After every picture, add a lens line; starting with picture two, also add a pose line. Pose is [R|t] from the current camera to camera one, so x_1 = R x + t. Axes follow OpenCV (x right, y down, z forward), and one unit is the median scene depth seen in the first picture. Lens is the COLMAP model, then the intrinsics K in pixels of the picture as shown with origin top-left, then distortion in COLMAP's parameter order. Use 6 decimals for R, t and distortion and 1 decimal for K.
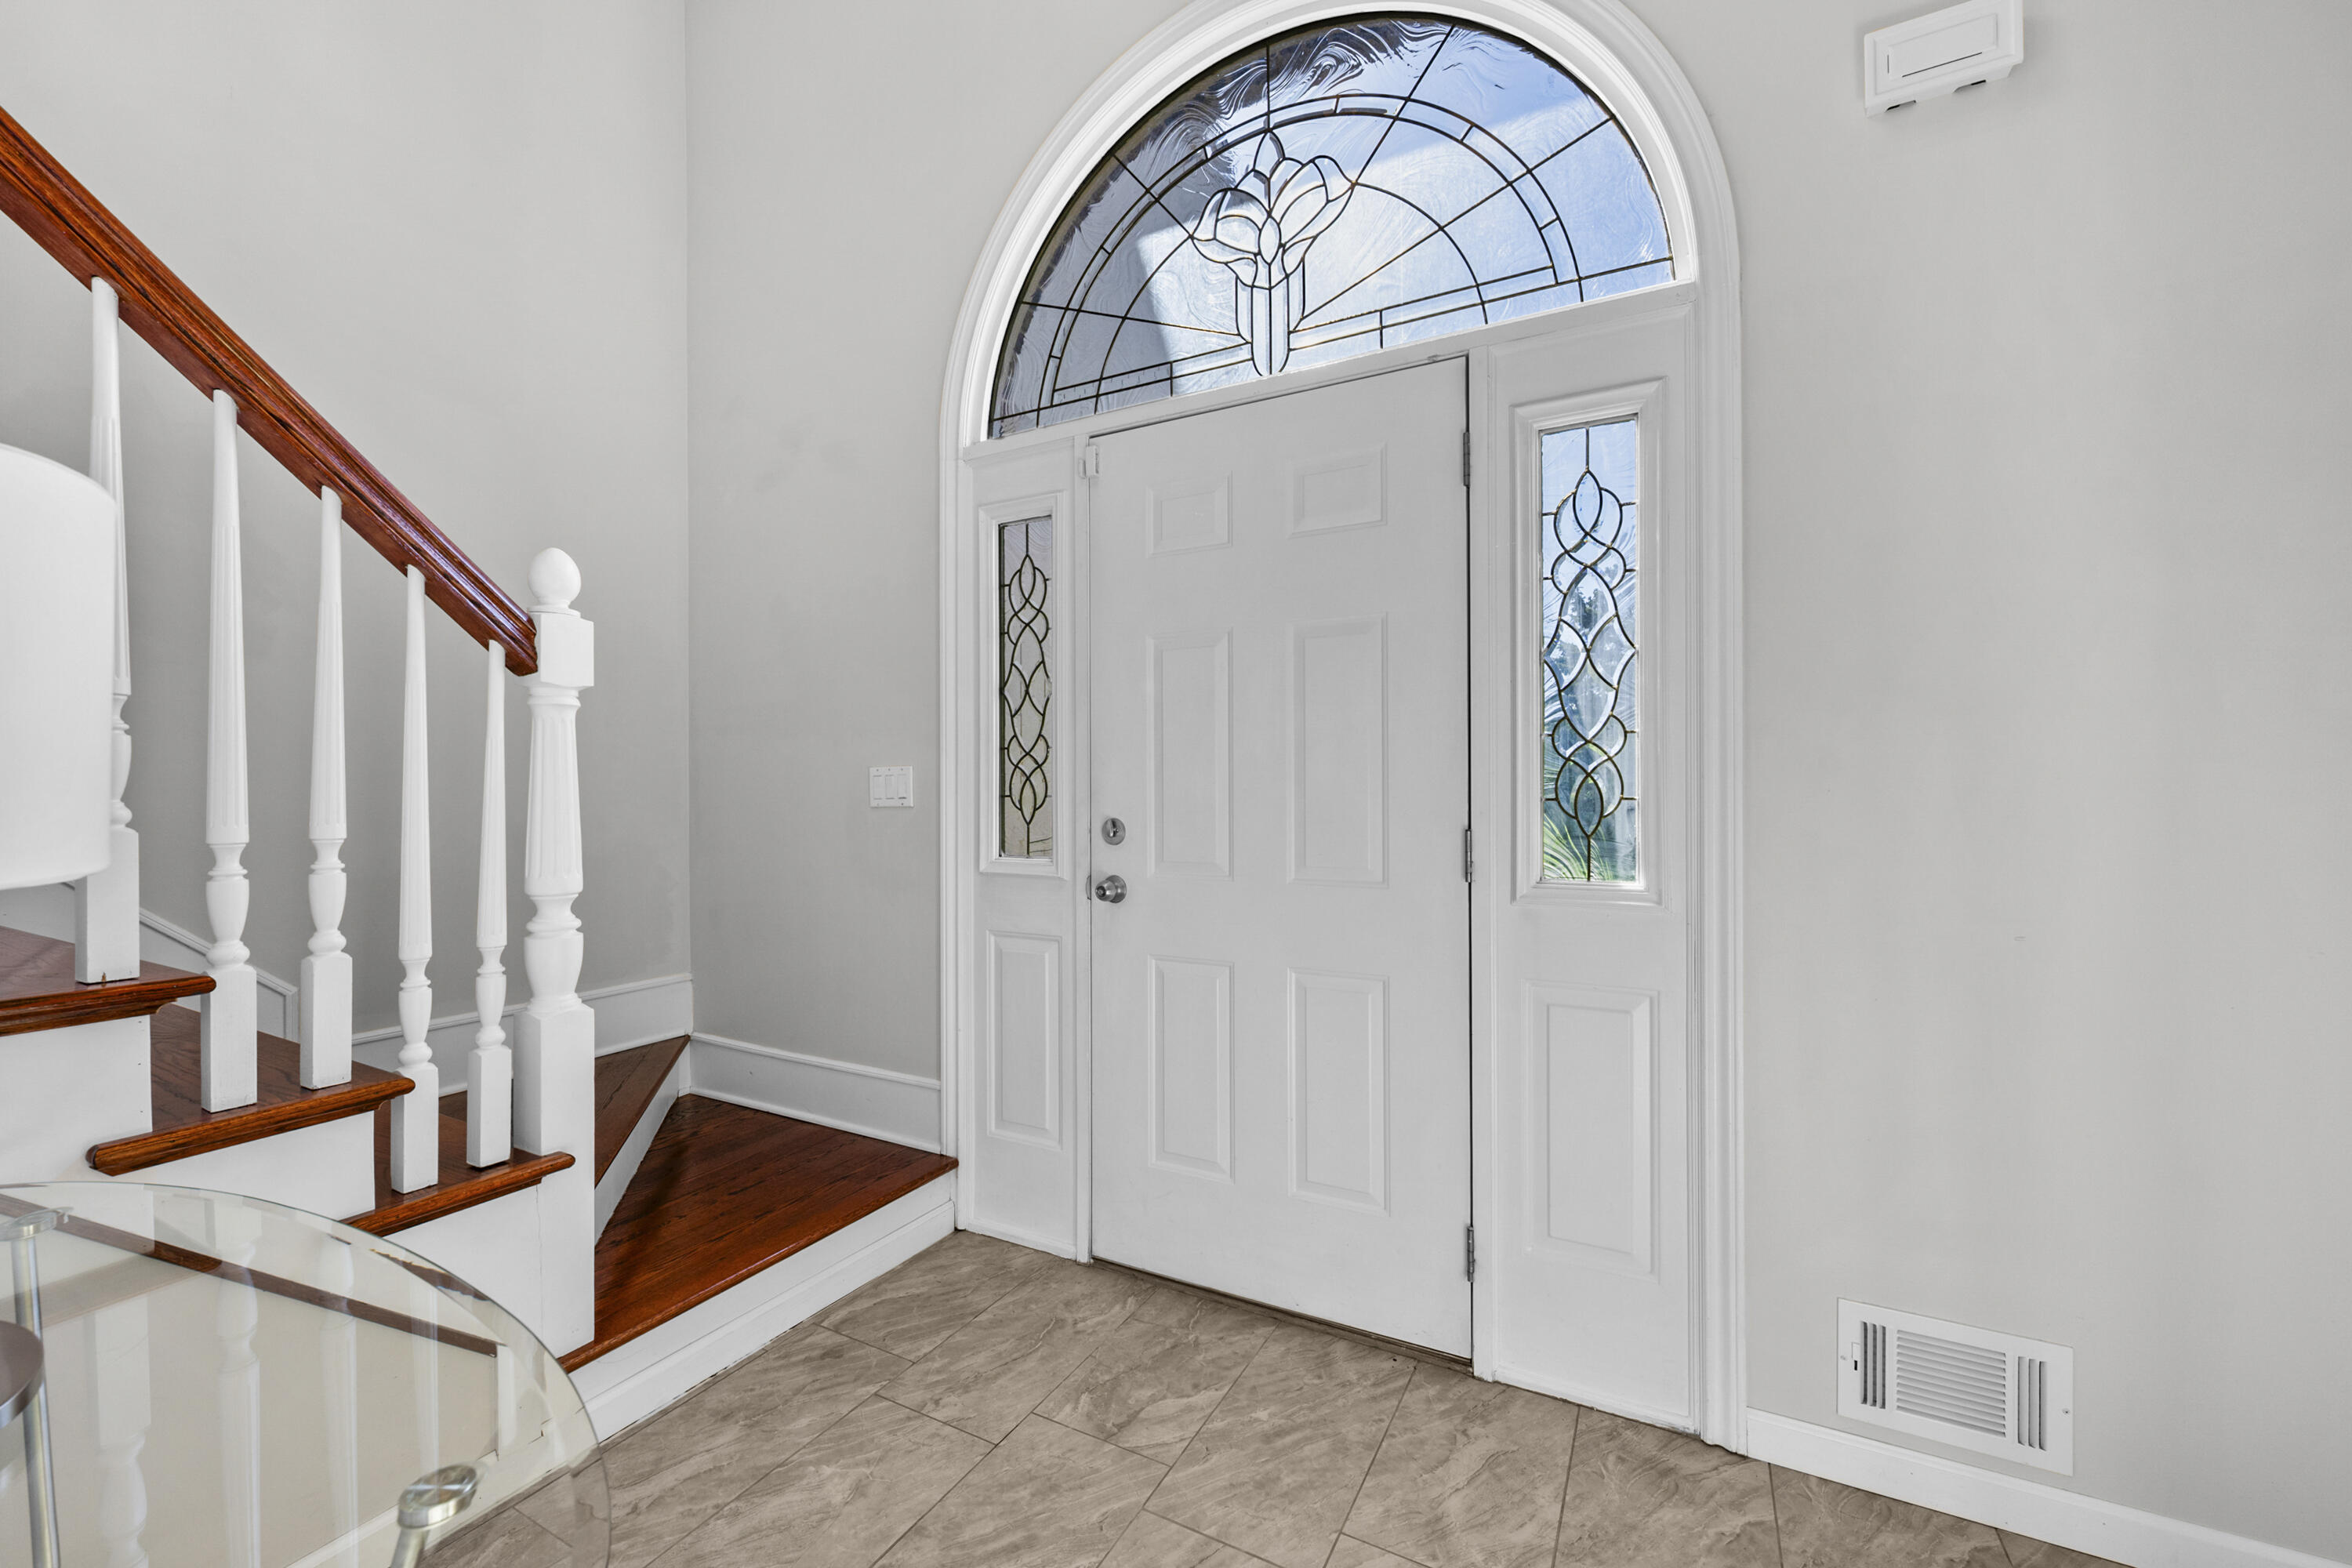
lens RADIAL K [[938.8, 0, 1175.1], [0, 938.8, 793.4], [0, 0, 1]] dist [-0.000064, -0.000499]
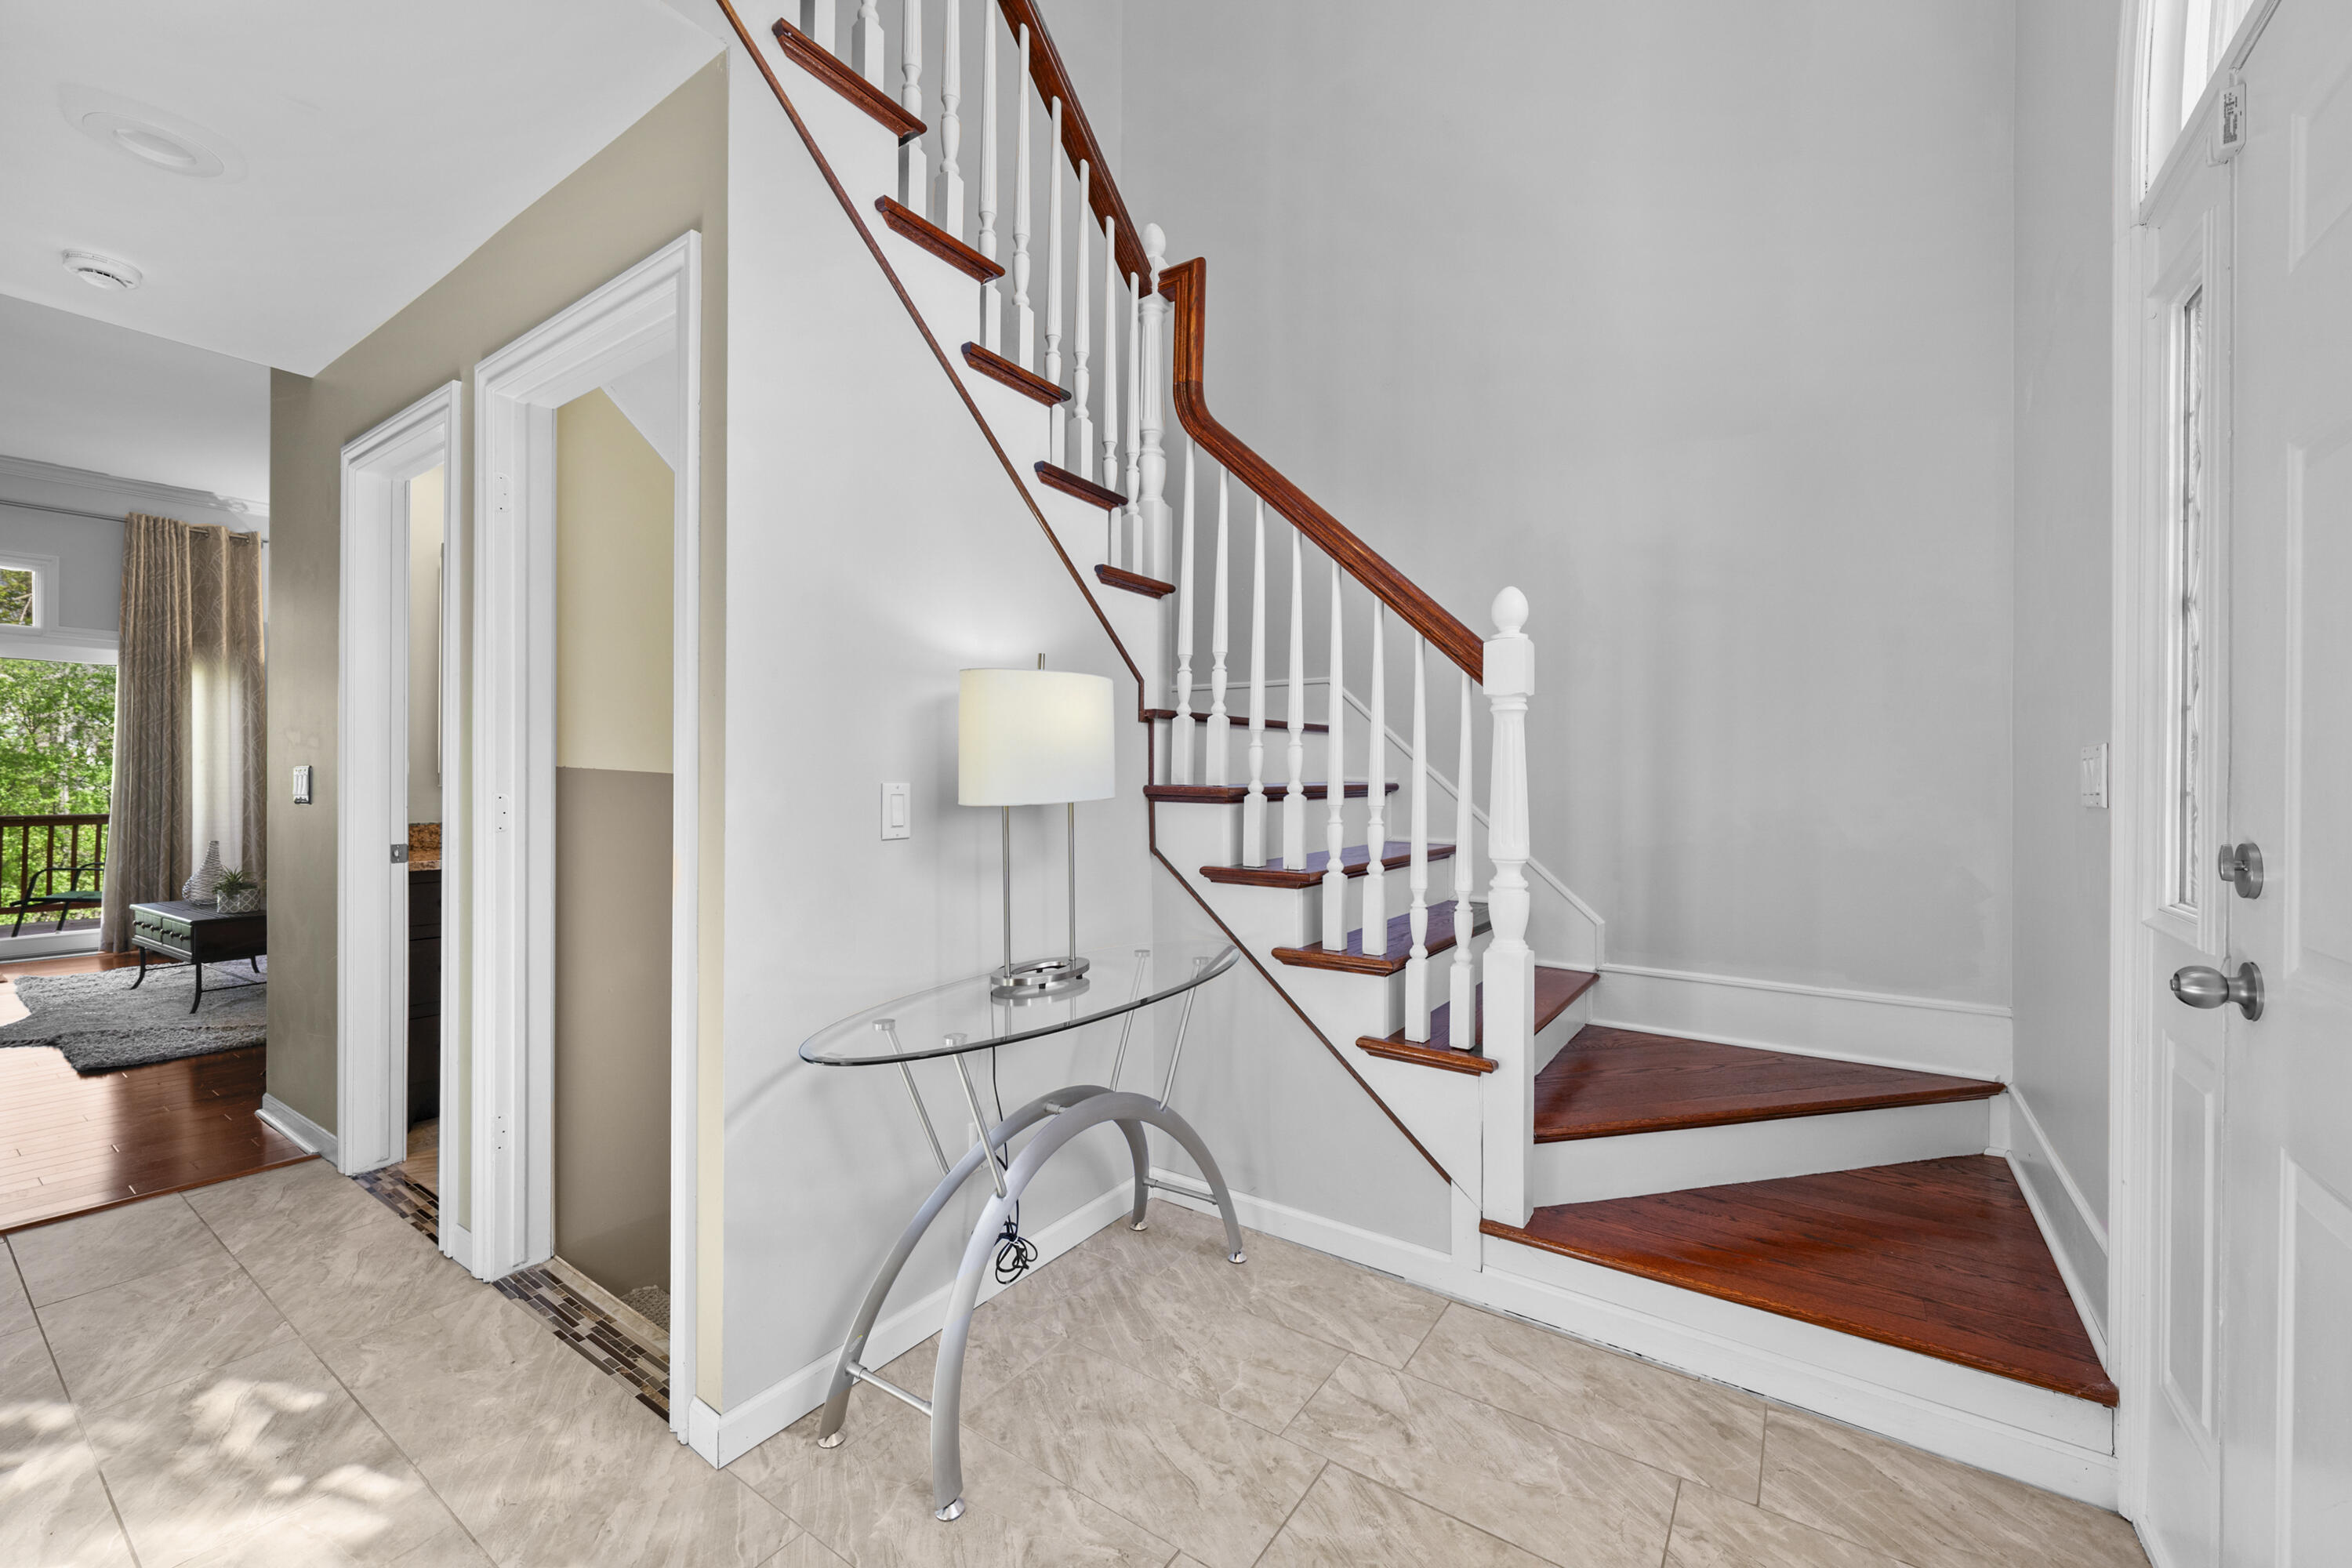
lens RADIAL K [[938.8, 0, 1176.9], [0, 938.8, 776.2], [0, 0, 1]] dist [-0.000064, -0.000499]
pose [[-0.120540, 0.001502, -0.992707, 0.609658], [-0.006242, 0.999978, 0.002271, -0.005452], [0.992689, 0.006470, -0.120528, 0.658277]]
